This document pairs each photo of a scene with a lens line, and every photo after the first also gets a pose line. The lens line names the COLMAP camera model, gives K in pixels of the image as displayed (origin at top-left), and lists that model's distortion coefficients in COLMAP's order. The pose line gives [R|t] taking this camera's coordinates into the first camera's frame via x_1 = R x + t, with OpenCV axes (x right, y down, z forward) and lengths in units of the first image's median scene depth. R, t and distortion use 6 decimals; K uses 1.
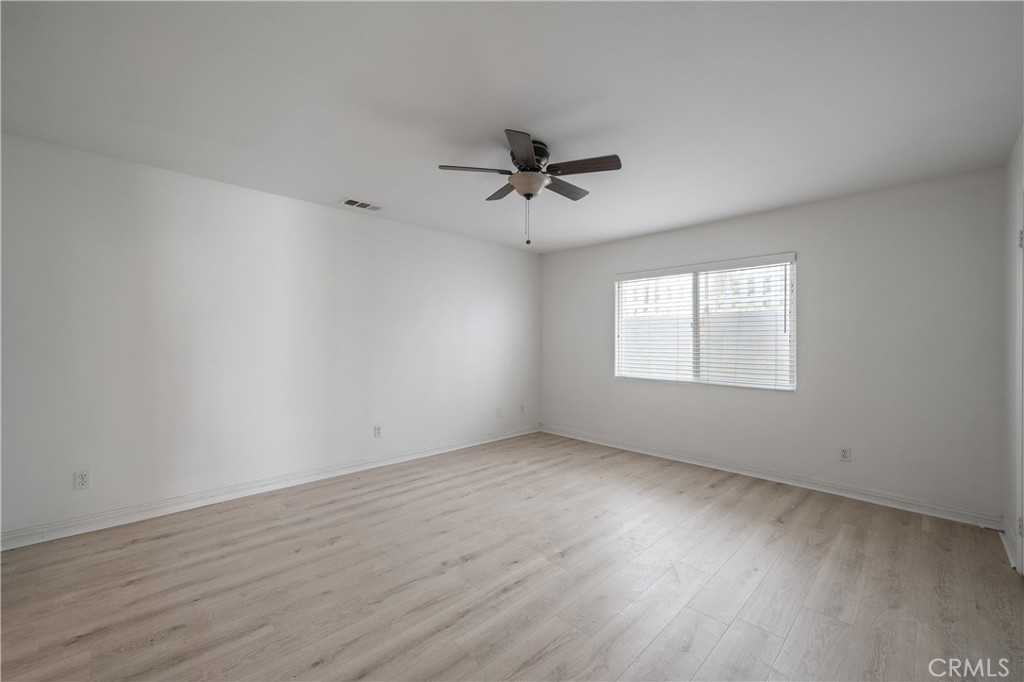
lens RADIAL K [[425.0, 0, 512.6], [0, 425.0, 341.0], [0, 0, 1]] dist [-0.001428, 0.000053]
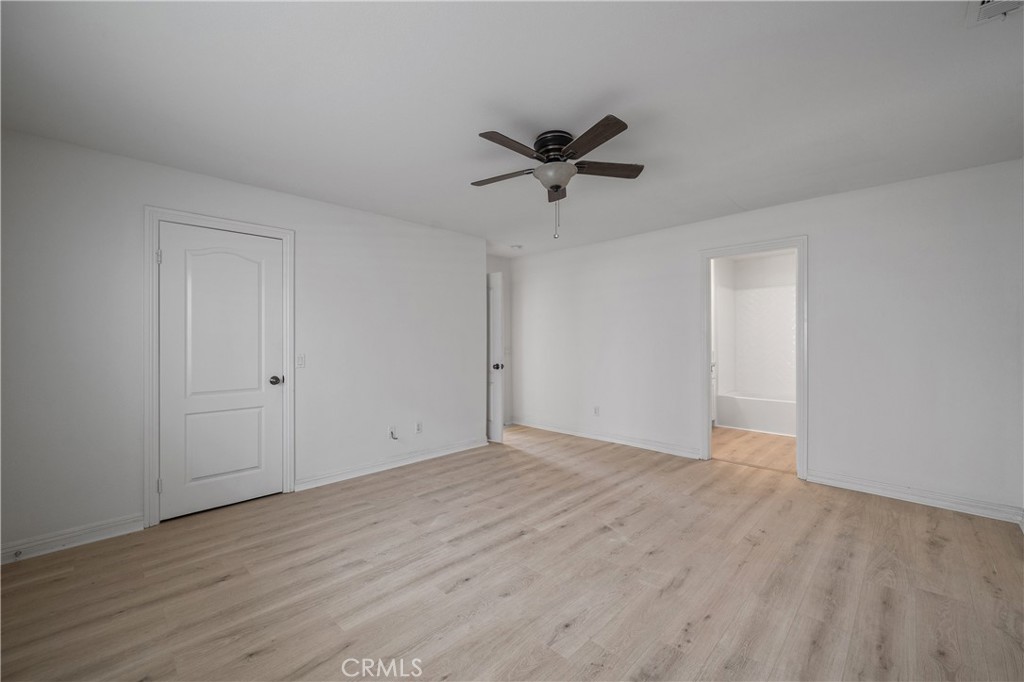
lens RADIAL K [[425.0, 0, 511.4], [0, 425.0, 340.1], [0, 0, 1]] dist [-0.001428, 0.000053]
pose [[-0.999887, -0.003771, -0.014538, 0.156349], [-0.003789, 0.999992, 0.001176, 0.001141], [0.014533, 0.001231, -0.999894, 2.019240]]
